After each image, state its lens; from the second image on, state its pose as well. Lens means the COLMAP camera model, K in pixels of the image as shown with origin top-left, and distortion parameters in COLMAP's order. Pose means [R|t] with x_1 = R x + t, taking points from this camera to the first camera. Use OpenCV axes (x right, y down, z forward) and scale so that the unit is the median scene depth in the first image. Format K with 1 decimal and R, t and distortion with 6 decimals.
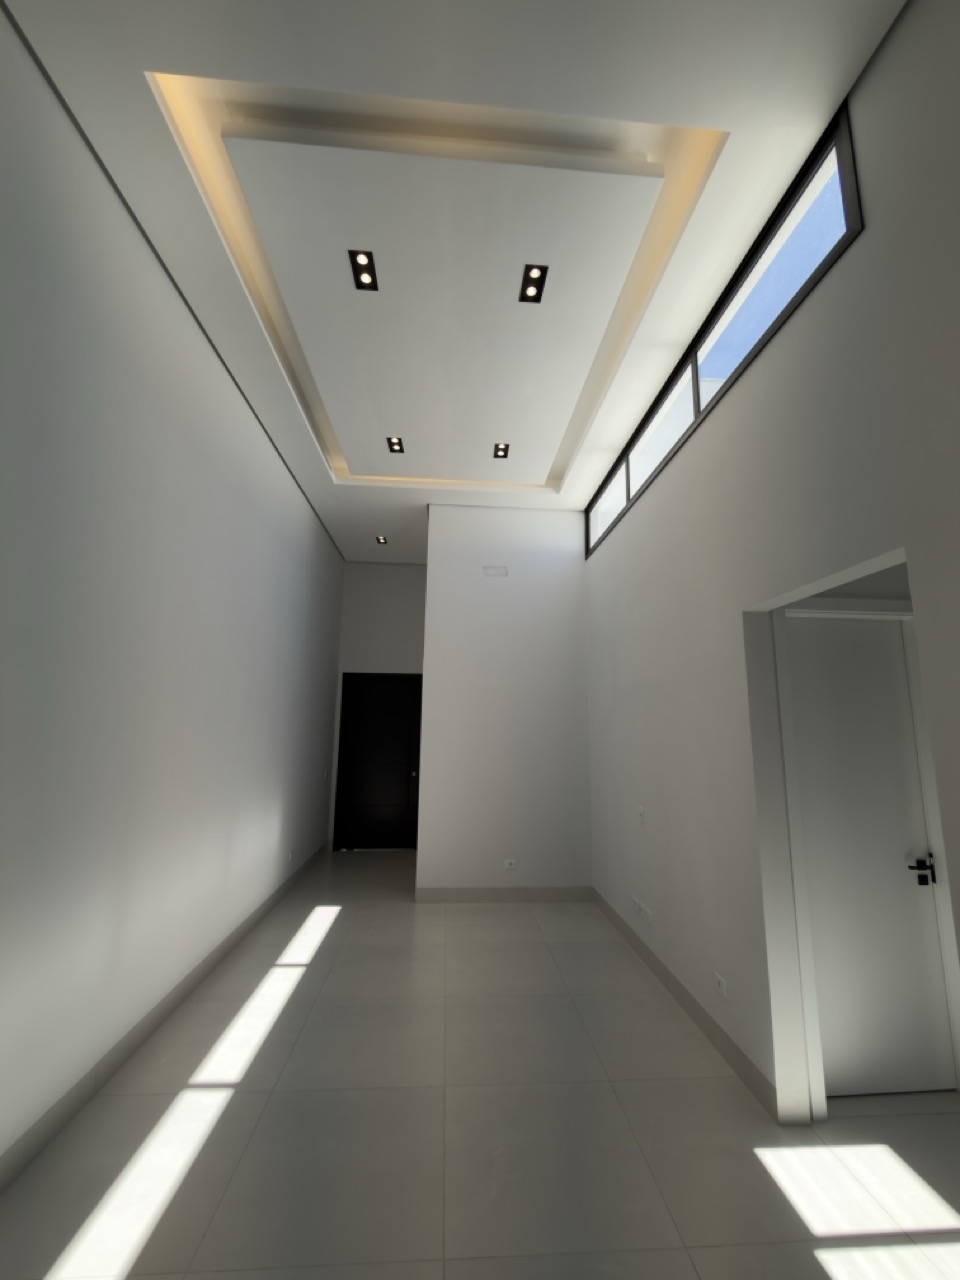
lens RADIAL K [[509.6, 0, 482.9], [0, 509.6, 647.1], [0, 0, 1]] dist [0.005704, -0.000623]
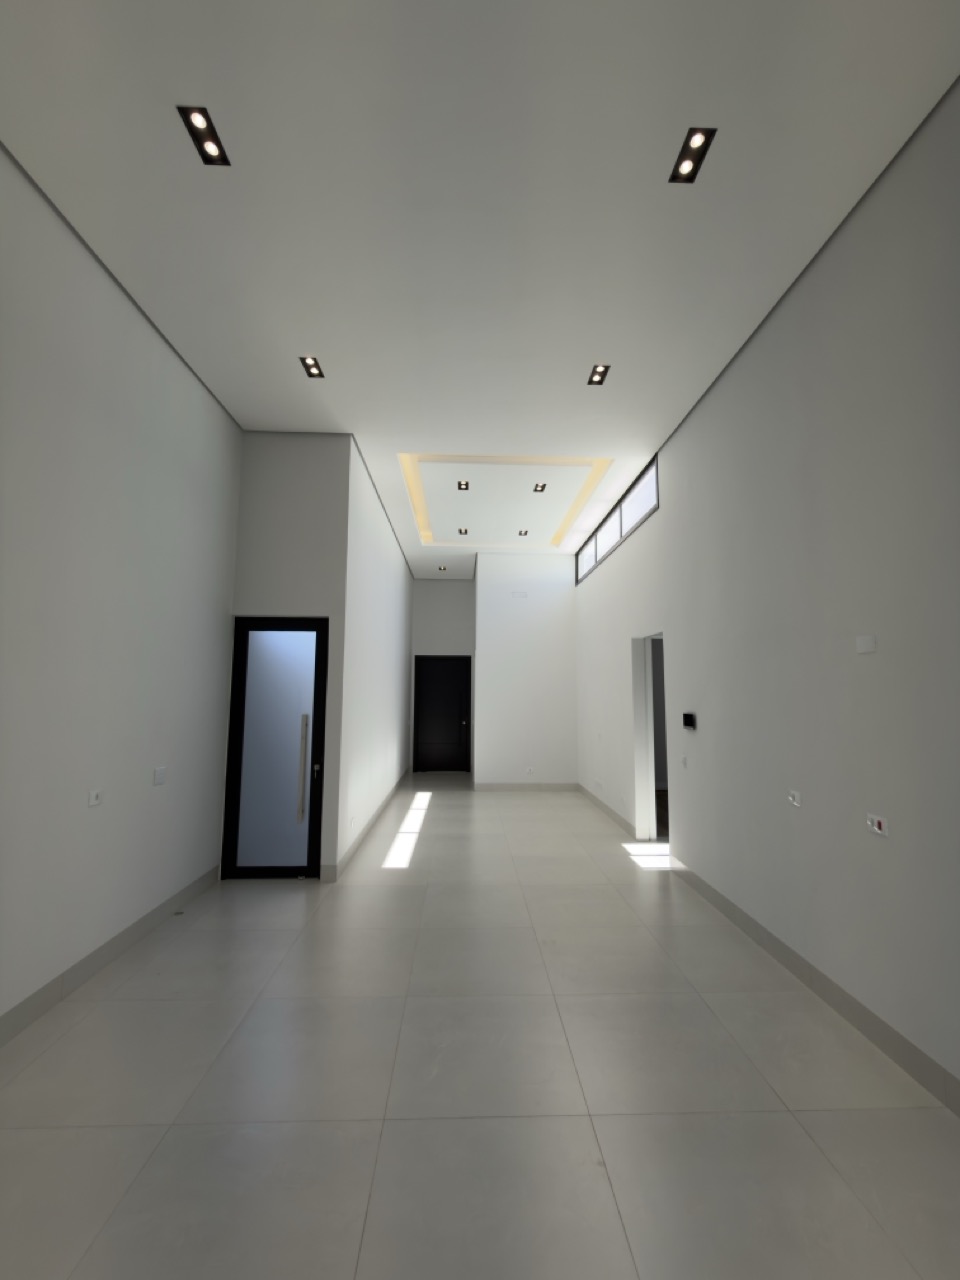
lens RADIAL K [[509.6, 0, 485.0], [0, 509.6, 640.8], [0, 0, 1]] dist [0.005704, -0.000623]
pose [[0.999610, -0.006181, -0.027225, -0.044394], [0.007393, 0.998976, 0.044629, -0.084013], [0.026921, -0.044813, 0.998633, -0.676603]]
